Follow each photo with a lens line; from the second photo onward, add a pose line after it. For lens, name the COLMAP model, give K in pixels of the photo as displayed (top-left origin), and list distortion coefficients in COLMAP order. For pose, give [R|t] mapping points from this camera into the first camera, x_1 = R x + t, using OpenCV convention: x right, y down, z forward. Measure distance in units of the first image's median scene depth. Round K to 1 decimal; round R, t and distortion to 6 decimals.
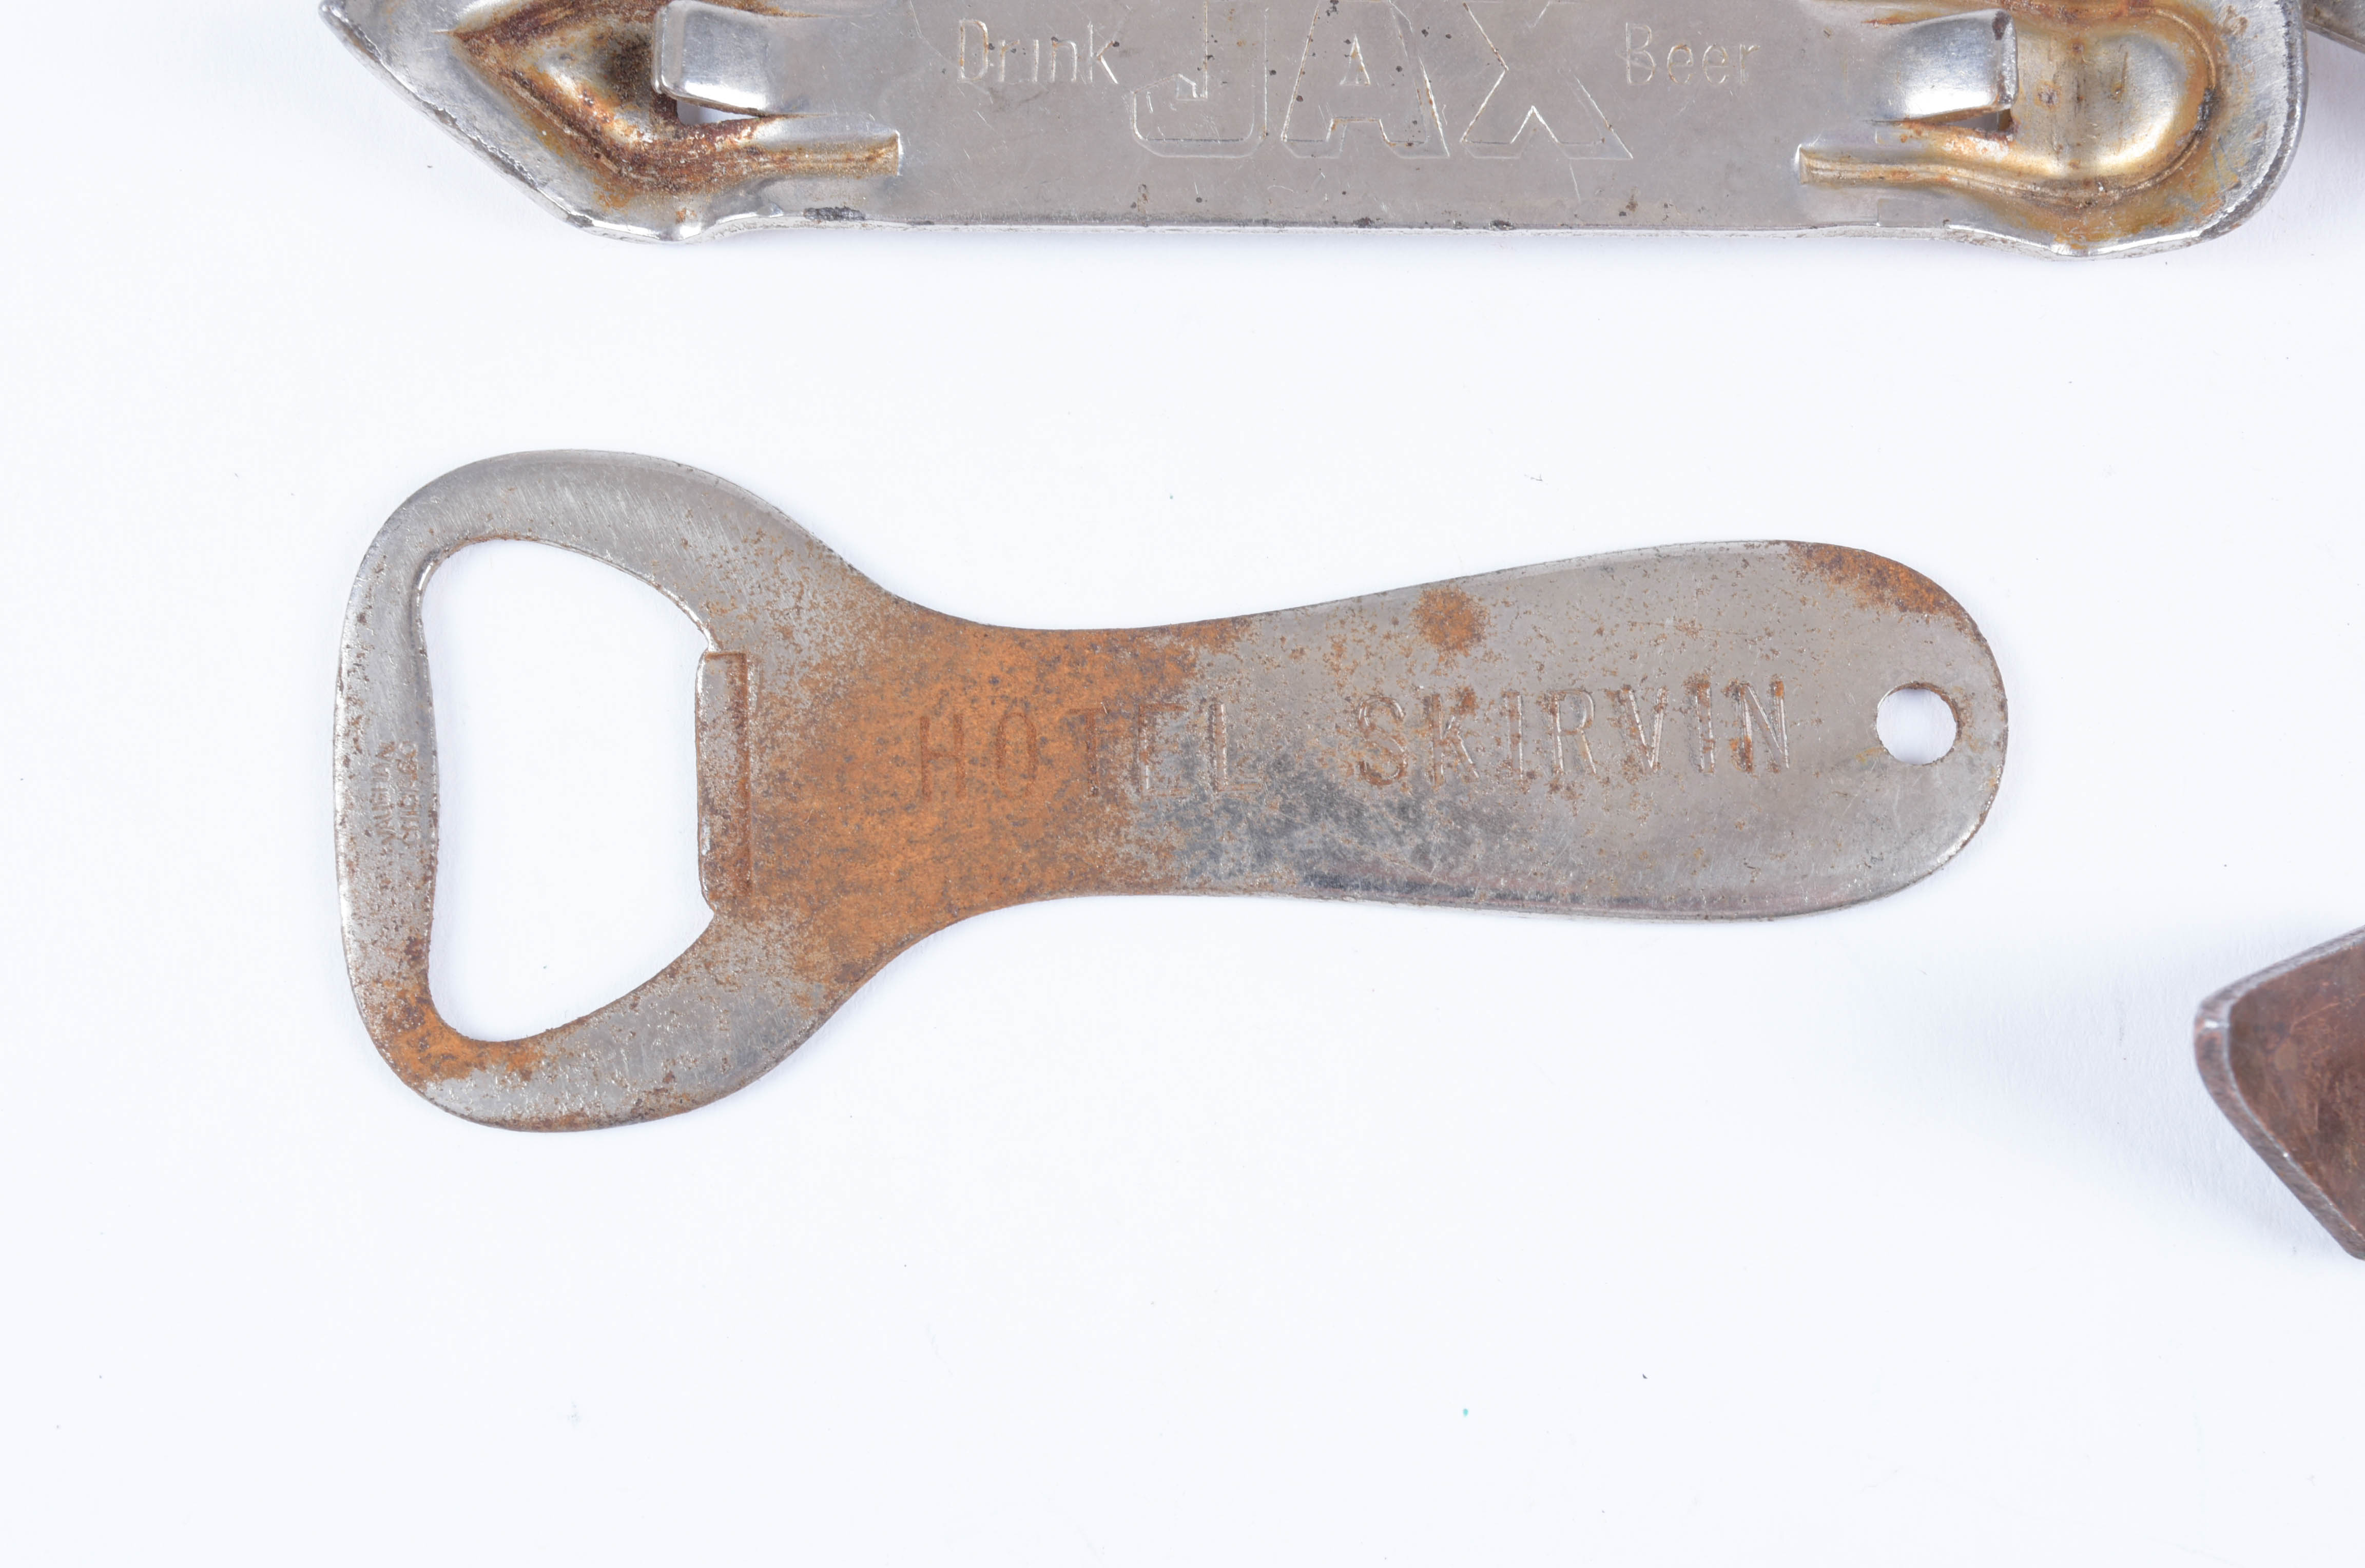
lens RADIAL K [[4080.2, 0, 1182.5], [0, 4080.2, 784.0], [0, 0, 1]] dist [-0.037437, 0.057792]
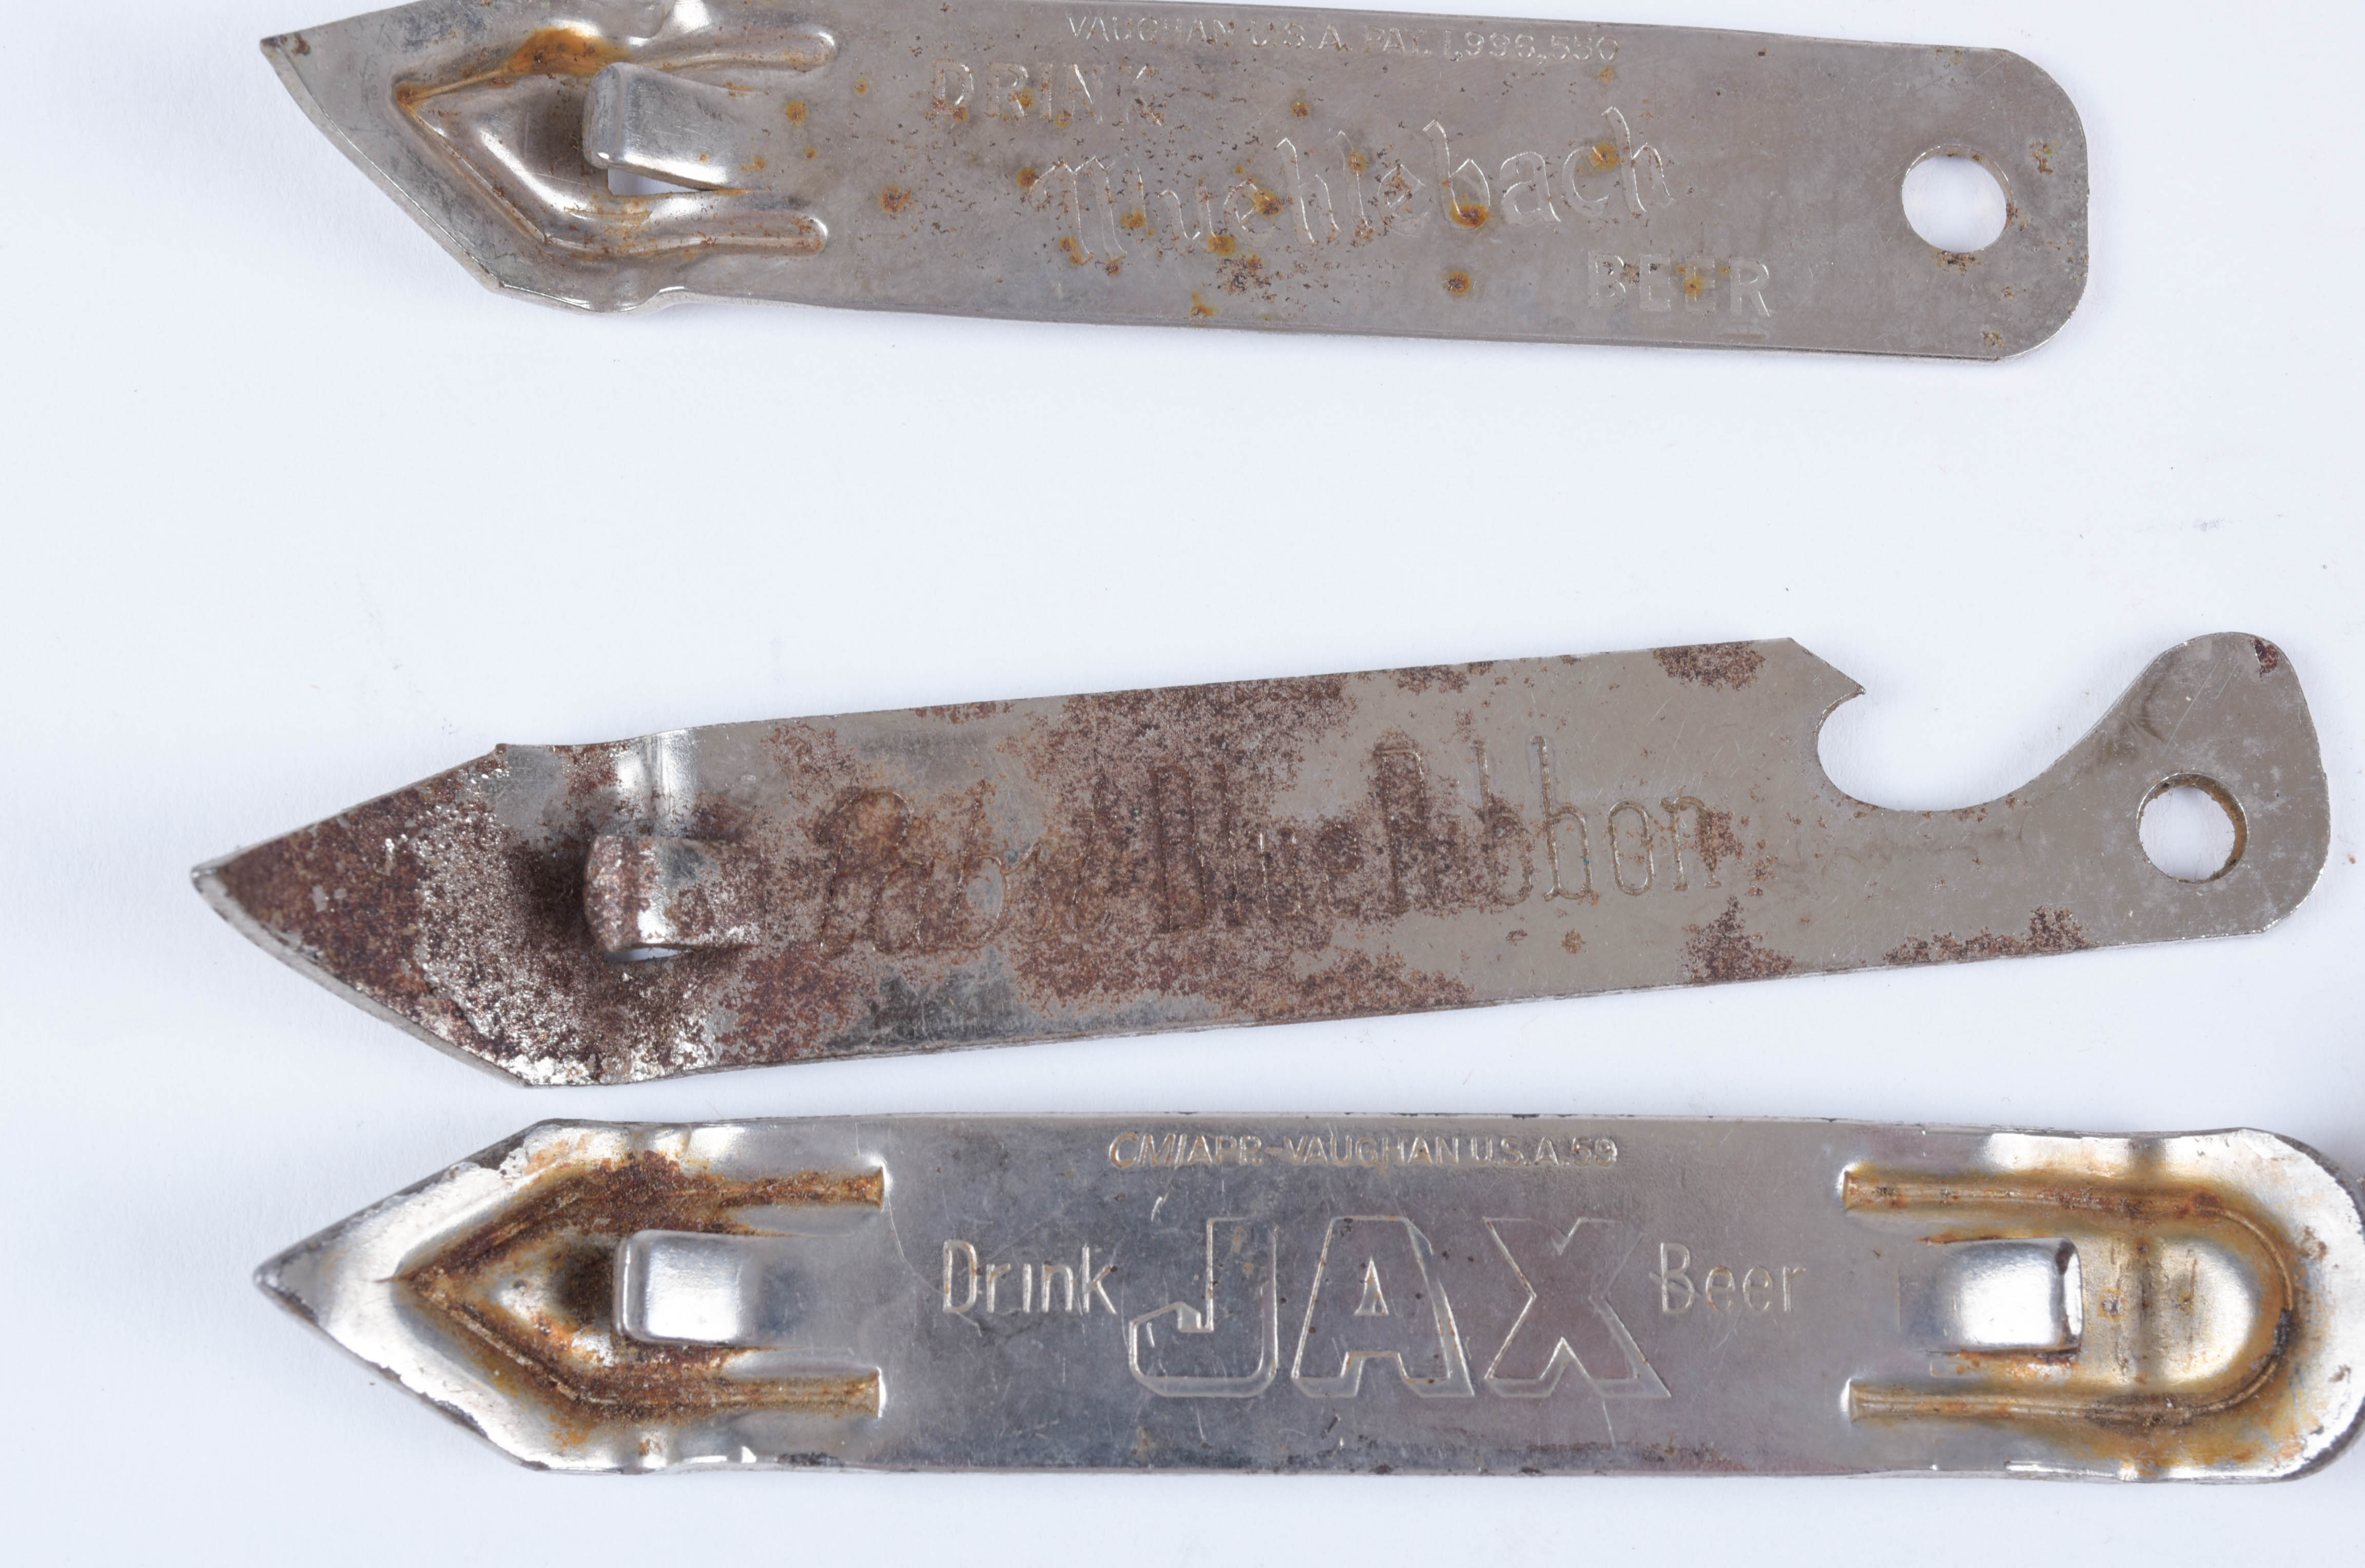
lens RADIAL K [[4080.2, 0, 1182.5], [0, 4080.2, 784.0], [0, 0, 1]] dist [-0.037437, 0.057792]
pose [[0.999847, -0.003593, 0.017105, -0.016241], [0.004395, 0.998881, -0.047095, -0.249444], [-0.016917, 0.047163, 0.998744, 0.066610]]
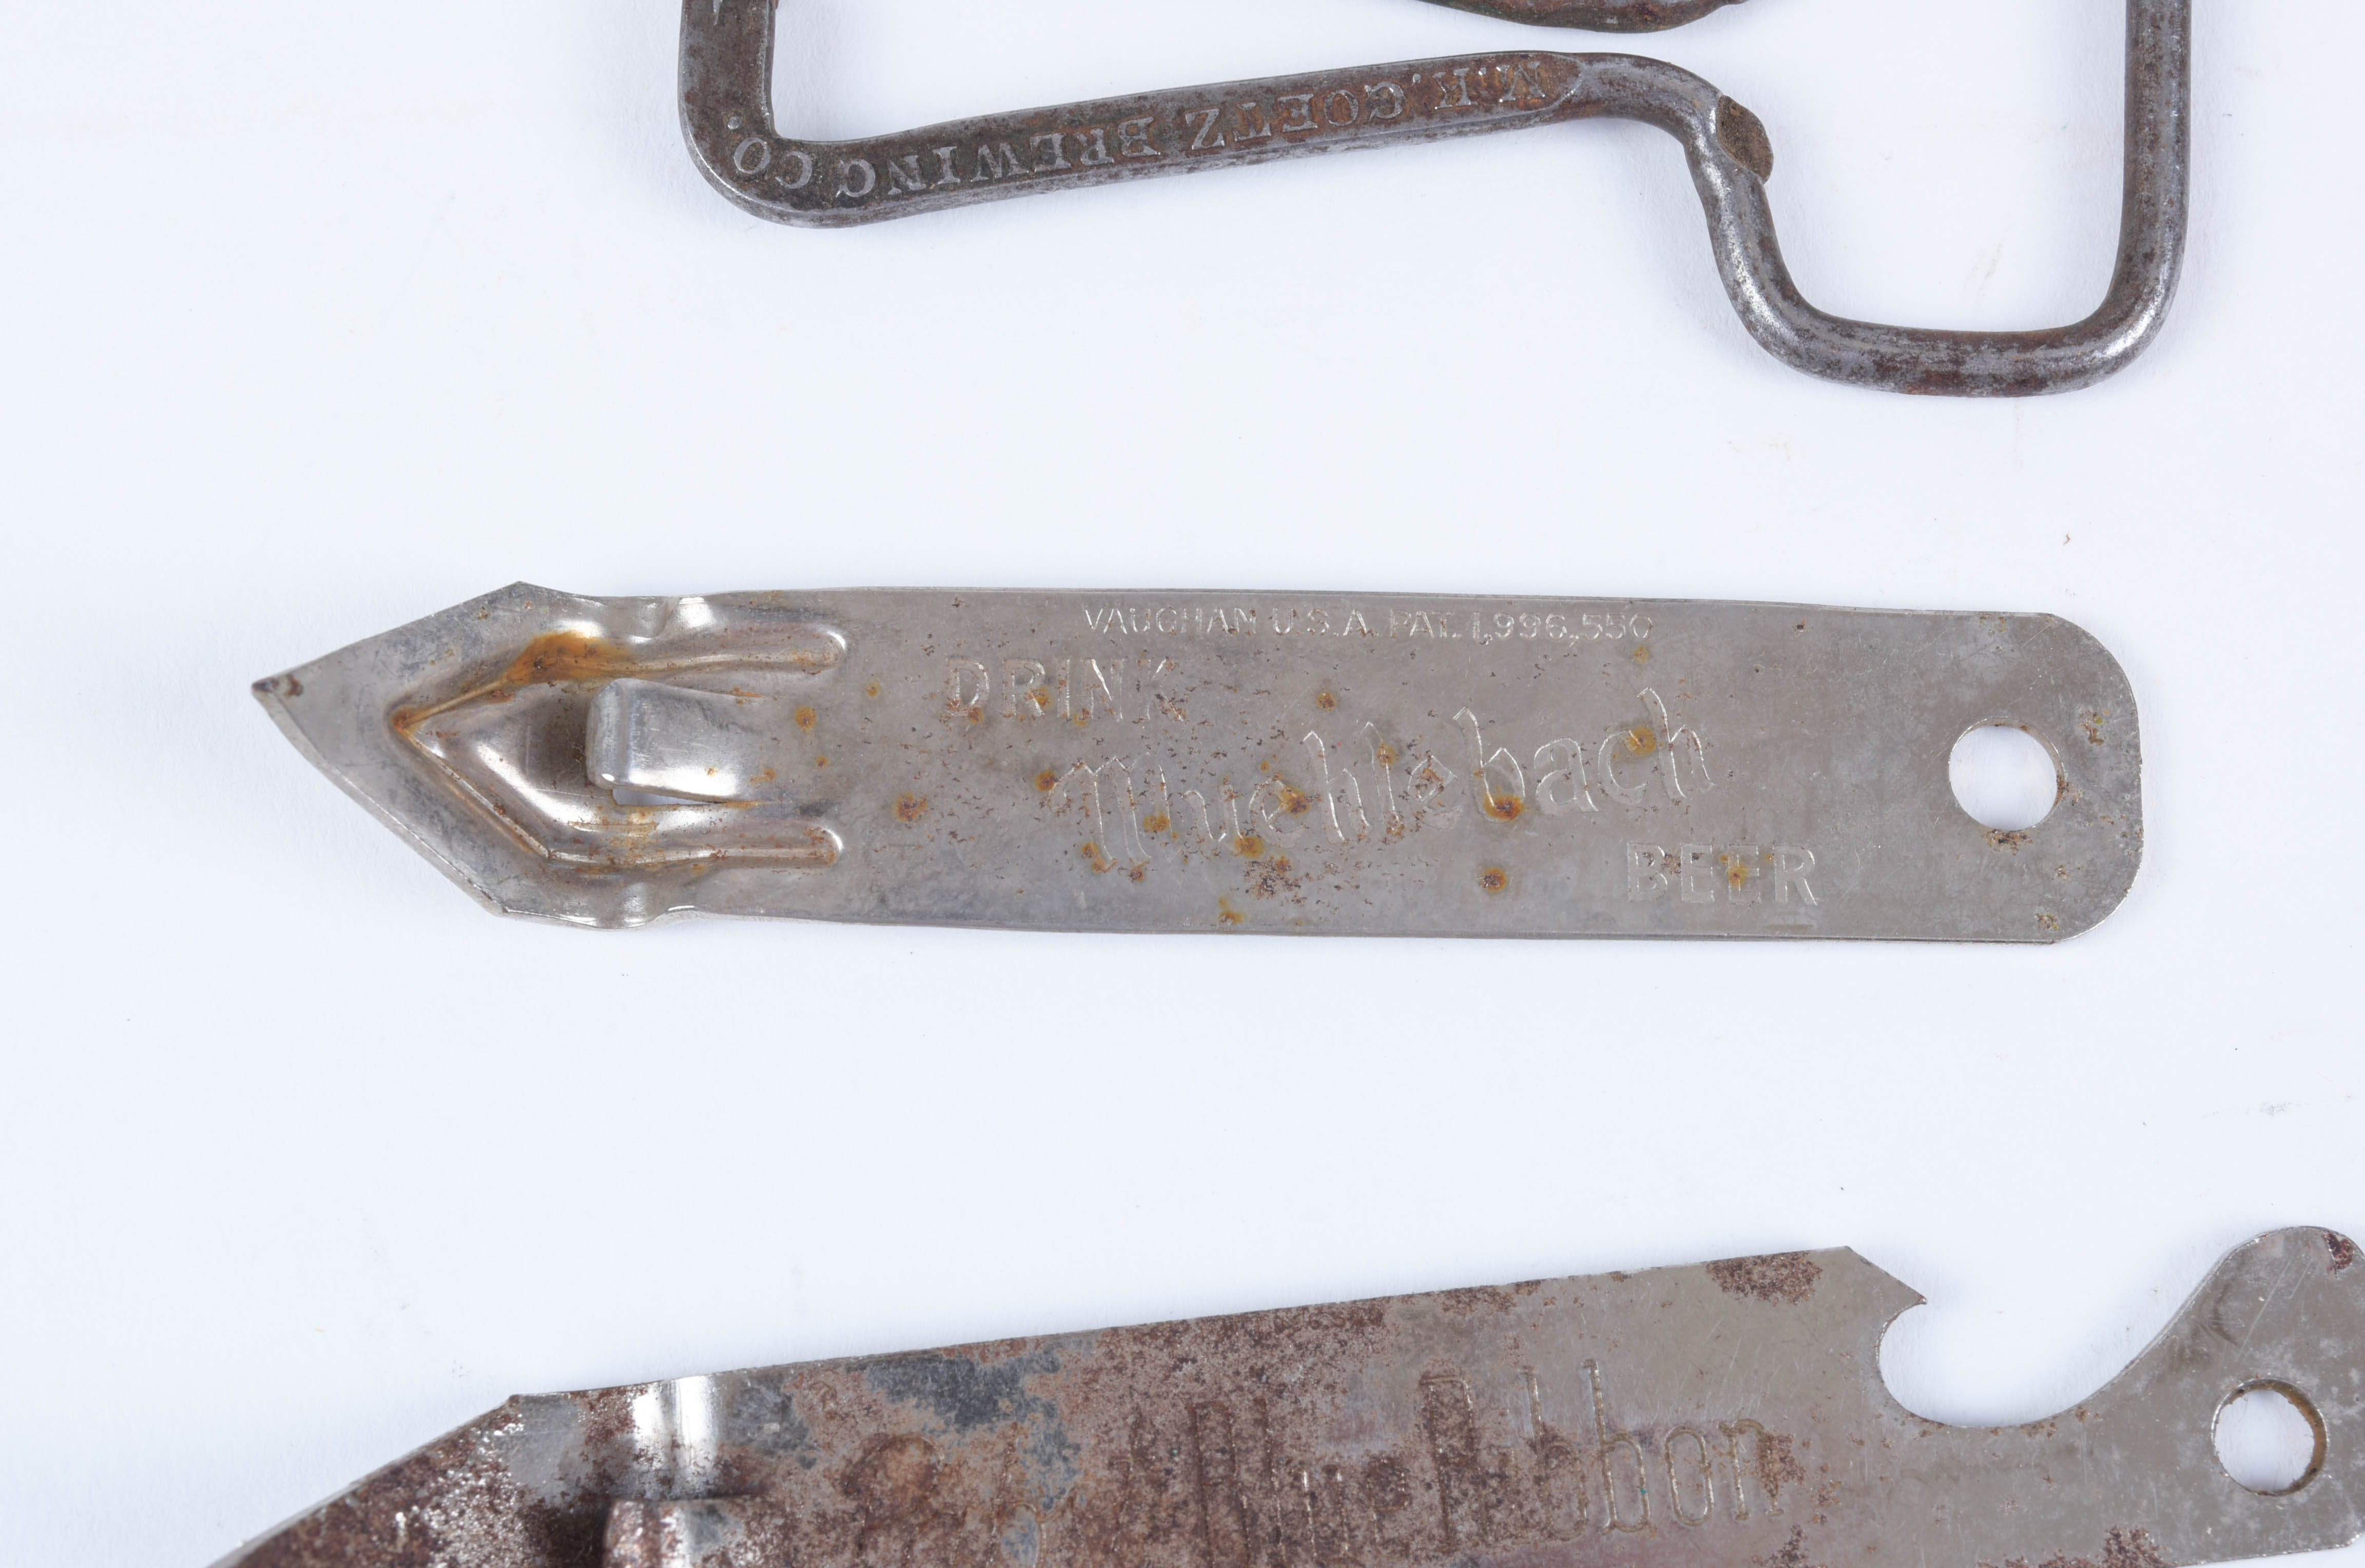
lens RADIAL K [[4080.2, 0, 1182.5], [0, 4080.2, 784.0], [0, 0, 1]] dist [-0.037437, 0.057792]
pose [[0.999492, -0.025690, 0.018849, -0.022565], [0.027075, 0.996637, -0.077335, -0.368248], [-0.016799, 0.077806, 0.996827, 0.093255]]
